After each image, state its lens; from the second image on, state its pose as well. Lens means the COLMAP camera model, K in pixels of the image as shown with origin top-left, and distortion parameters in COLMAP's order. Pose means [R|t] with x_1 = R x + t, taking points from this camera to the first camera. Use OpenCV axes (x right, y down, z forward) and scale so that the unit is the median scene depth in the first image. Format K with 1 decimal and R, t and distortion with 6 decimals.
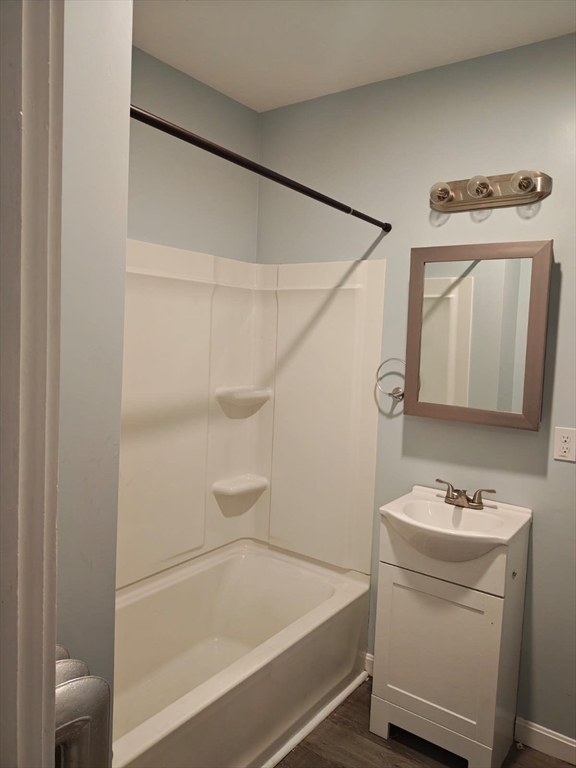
lens RADIAL K [[557.3, 0, 288.0], [0, 557.3, 384.0], [0, 0, 1]] dist [0.071576, -0.075013]
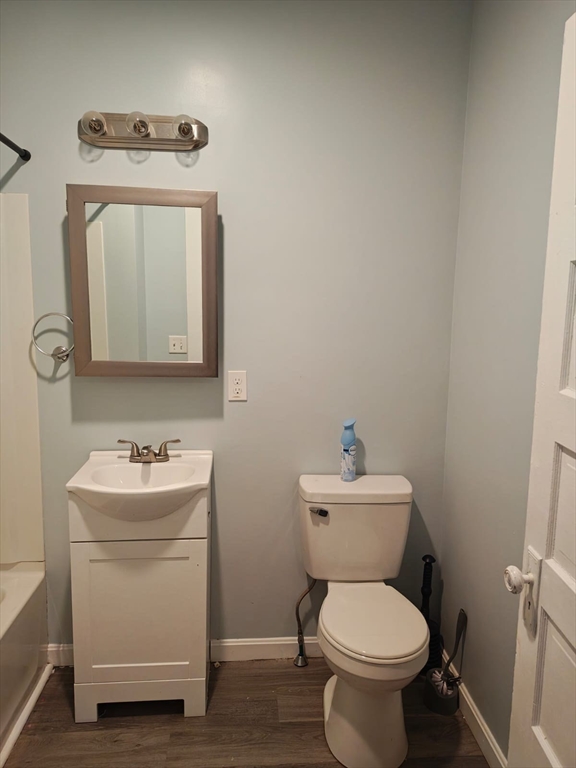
lens RADIAL K [[567.0, 0, 288.0], [0, 567.0, 384.0], [0, 0, 1]] dist [0.057254, -0.051844]
pose [[0.759710, -0.128496, 0.637439, -0.123596], [0.071197, 0.990825, 0.114878, -0.014495], [-0.646352, -0.041890, 0.761888, 0.093064]]
